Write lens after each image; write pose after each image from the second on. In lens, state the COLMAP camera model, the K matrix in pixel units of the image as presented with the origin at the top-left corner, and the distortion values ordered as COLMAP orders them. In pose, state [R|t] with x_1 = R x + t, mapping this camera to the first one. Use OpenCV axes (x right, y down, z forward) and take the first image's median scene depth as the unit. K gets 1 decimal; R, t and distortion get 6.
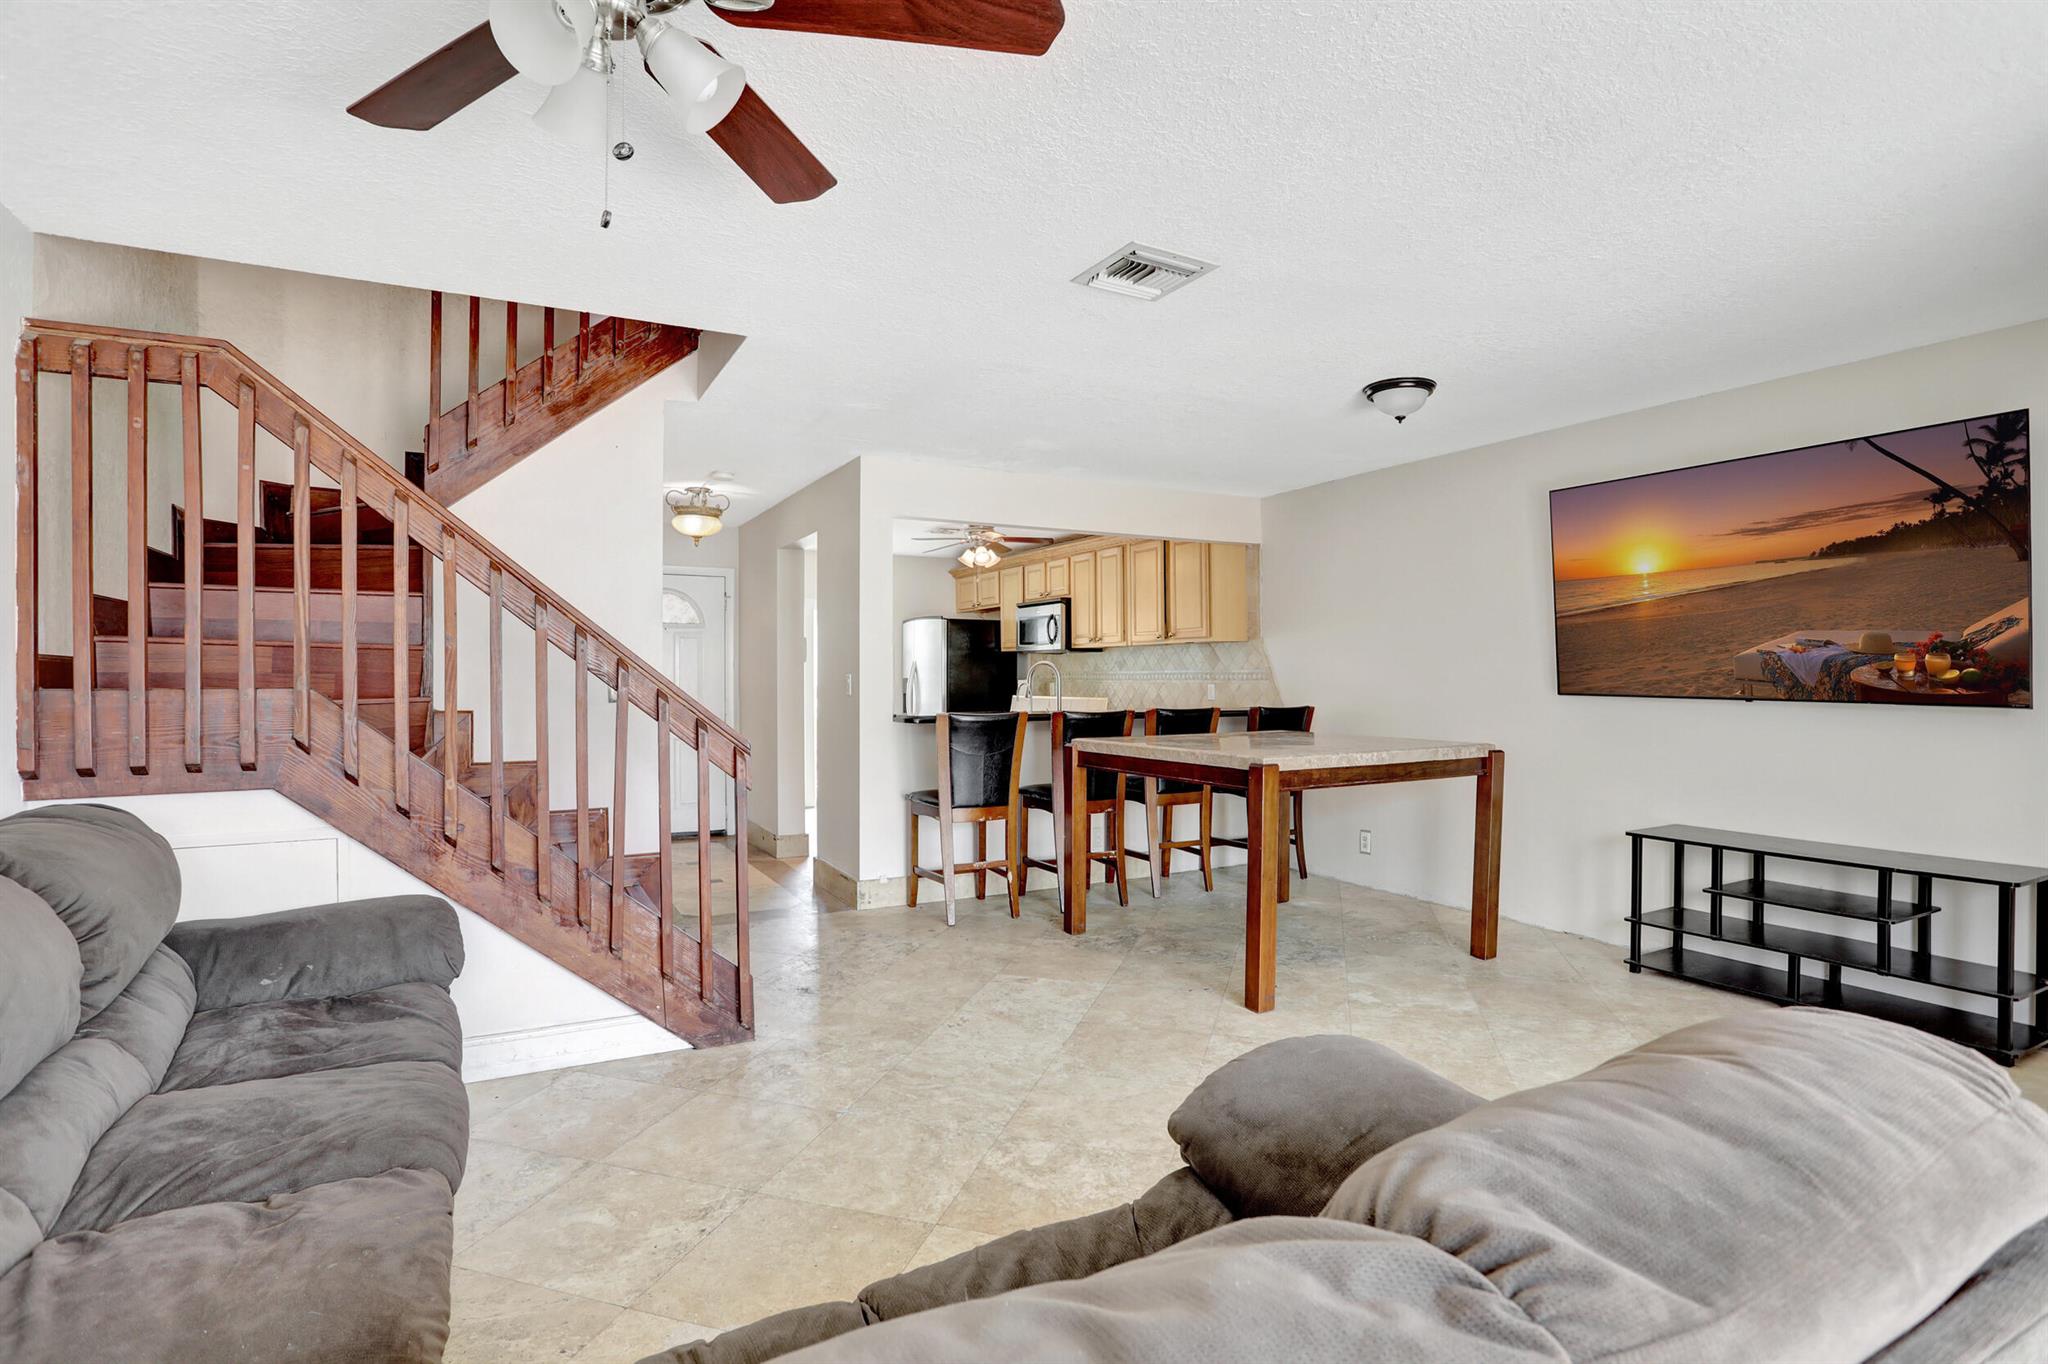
lens RADIAL K [[1024.4, 0, 1014.2], [0, 1024.4, 673.7], [0, 0, 1]] dist [-0.096293, 0.049088]
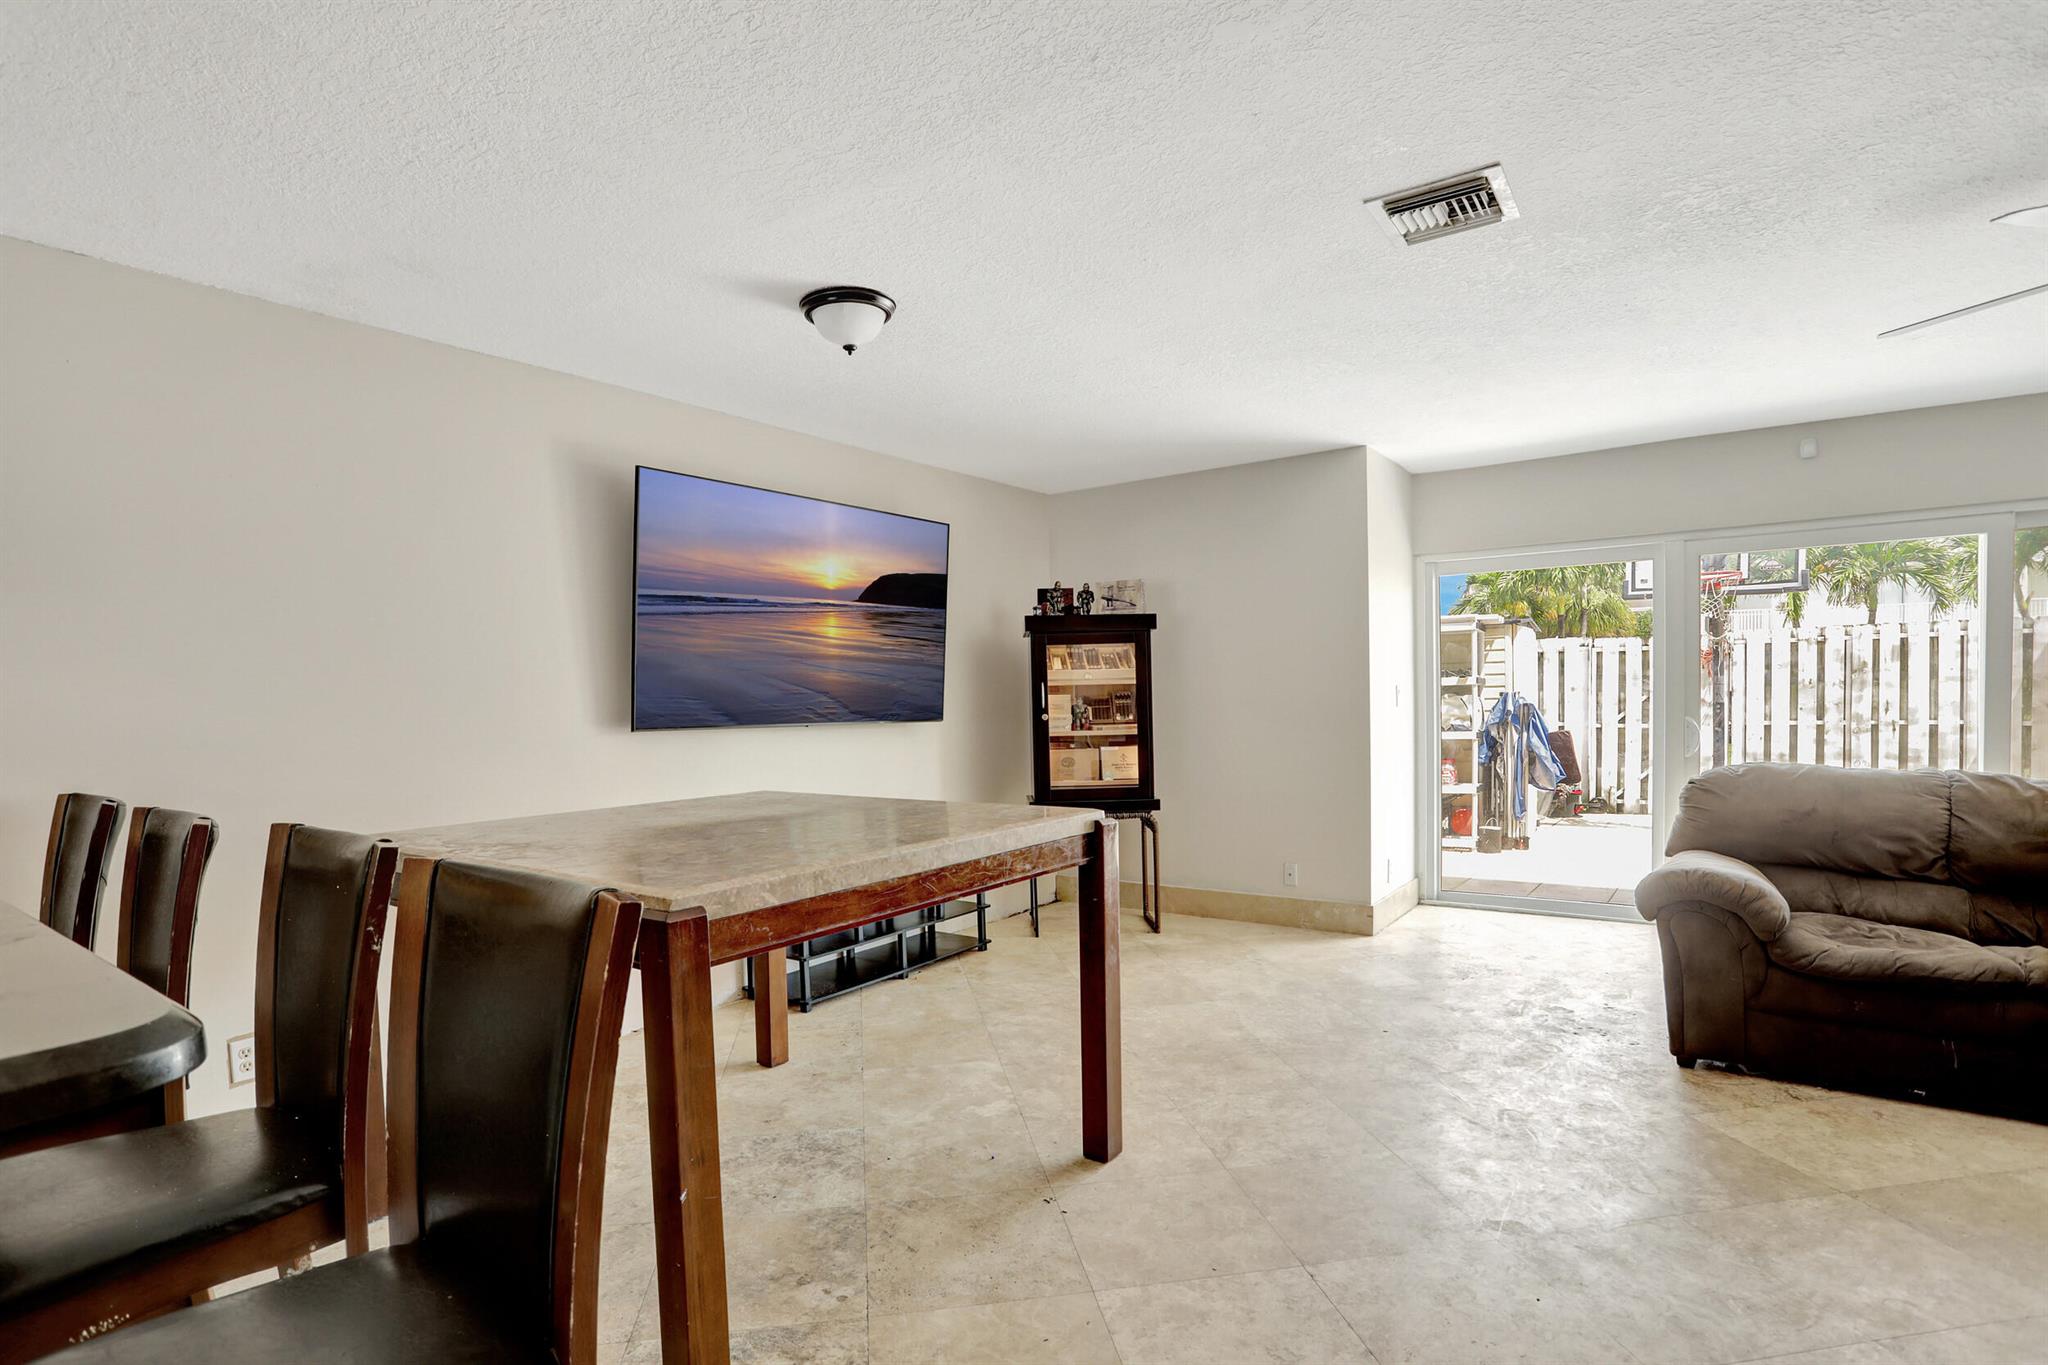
lens RADIAL K [[1003.5, 0, 1020.3], [0, 1003.5, 747.6], [0, 0, 1]] dist [-0.079360, 0.036724]
pose [[-0.444977, -0.026723, 0.895143, -0.383903], [0.028761, 0.998613, 0.044109, 0.006273], [-0.895080, 0.045373, -0.443591, 1.434828]]
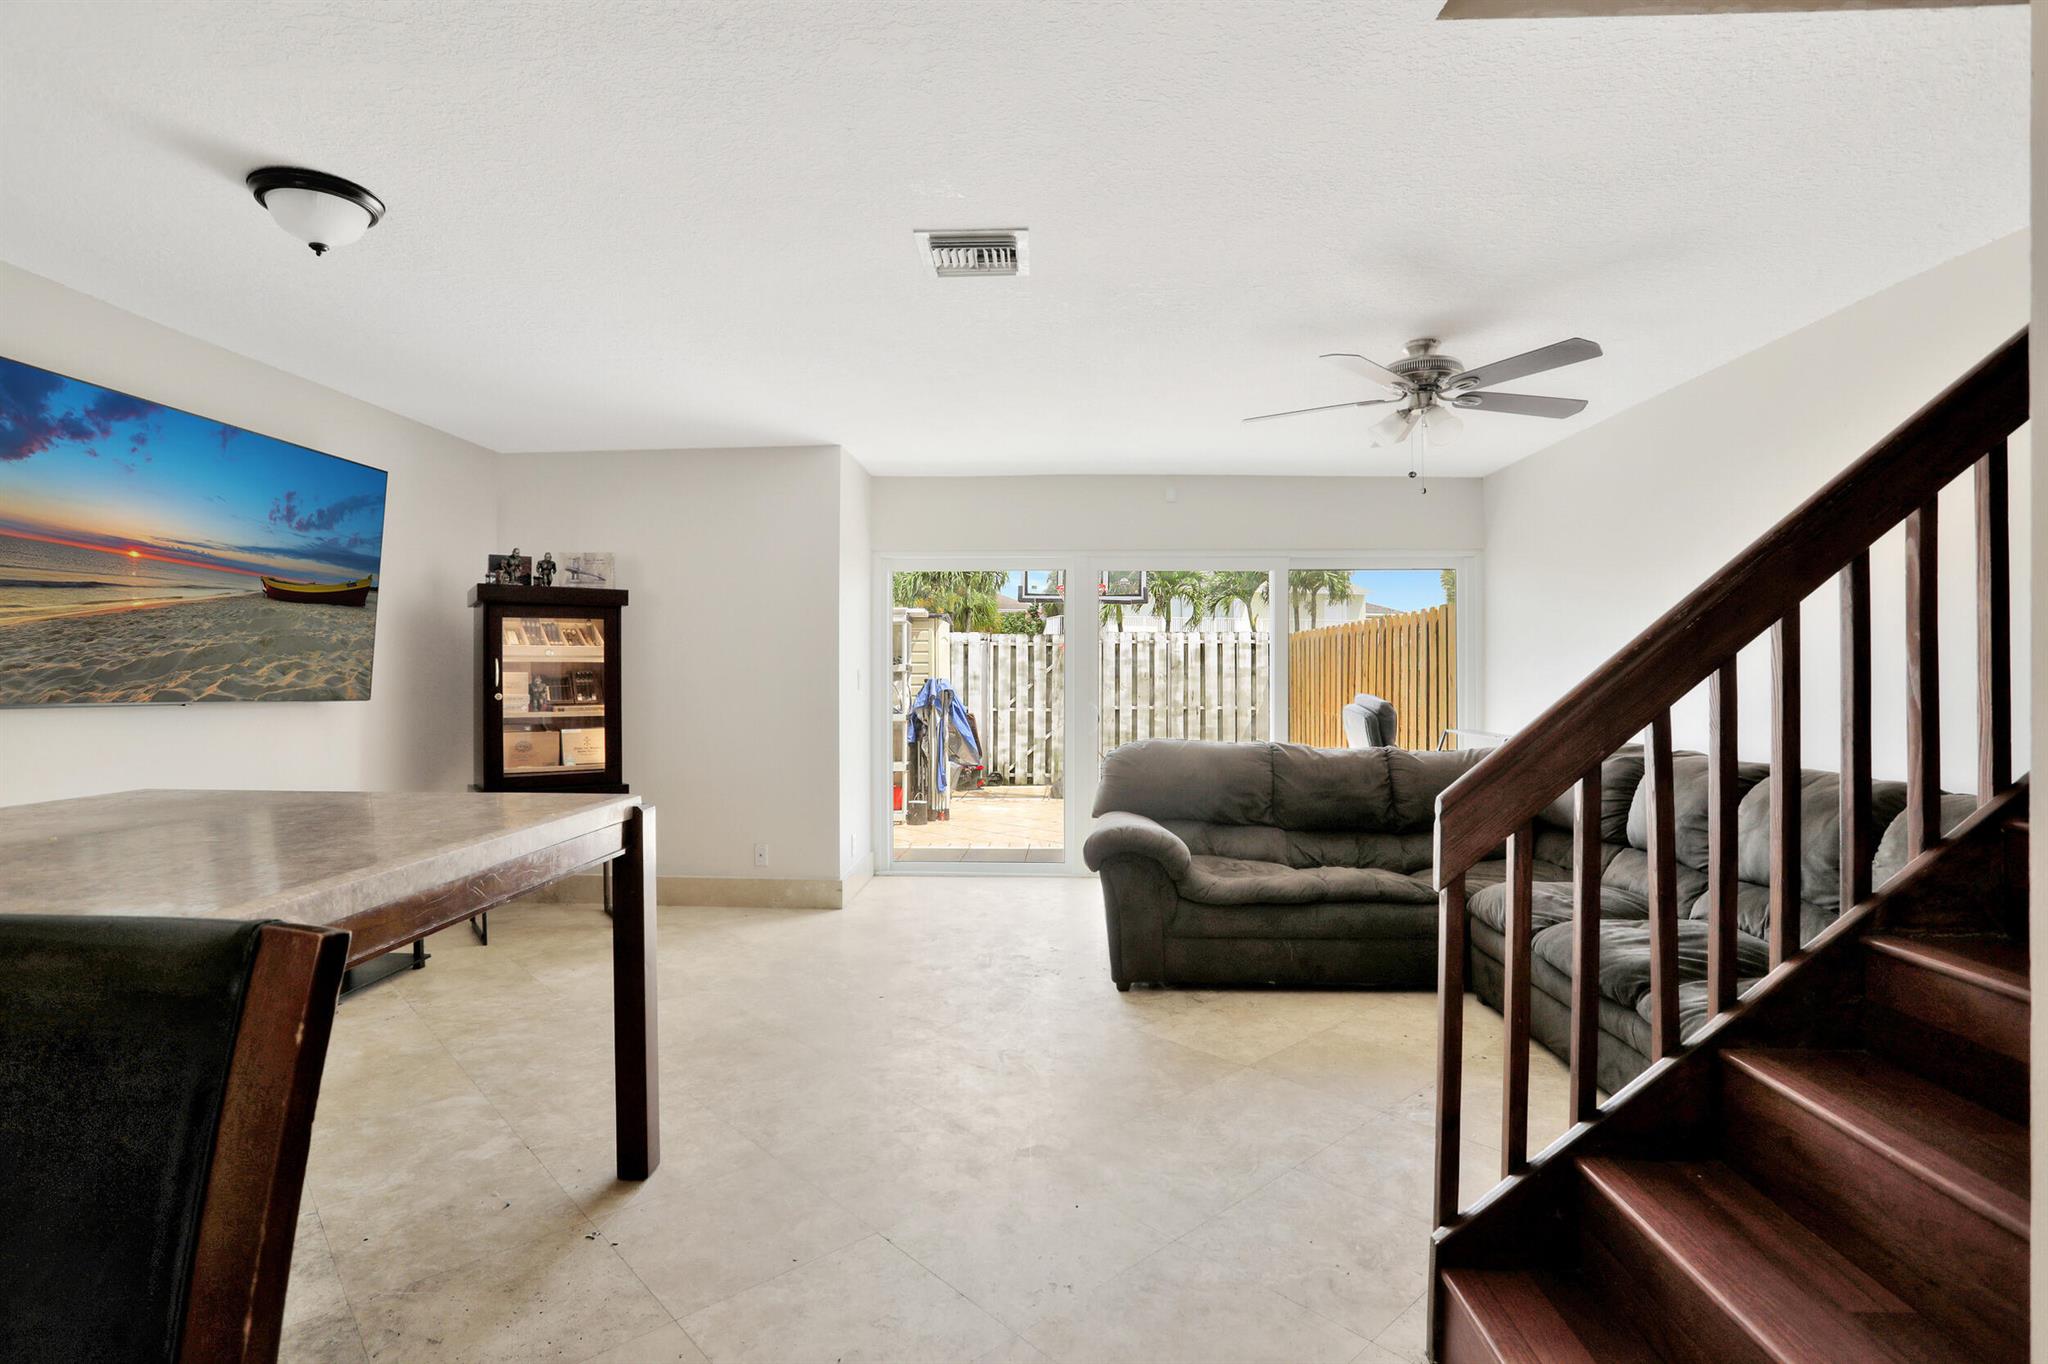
lens RADIAL K [[992.5, 0, 1018.5], [0, 992.5, 670.7], [0, 0, 1]] dist [-0.082828, 0.043334]
pose [[-0.864737, 0.009093, 0.502142, -0.317983], [0.007349, 0.999958, -0.005451, 0.005361], [-0.502170, -0.001023, -0.864768, 1.510623]]
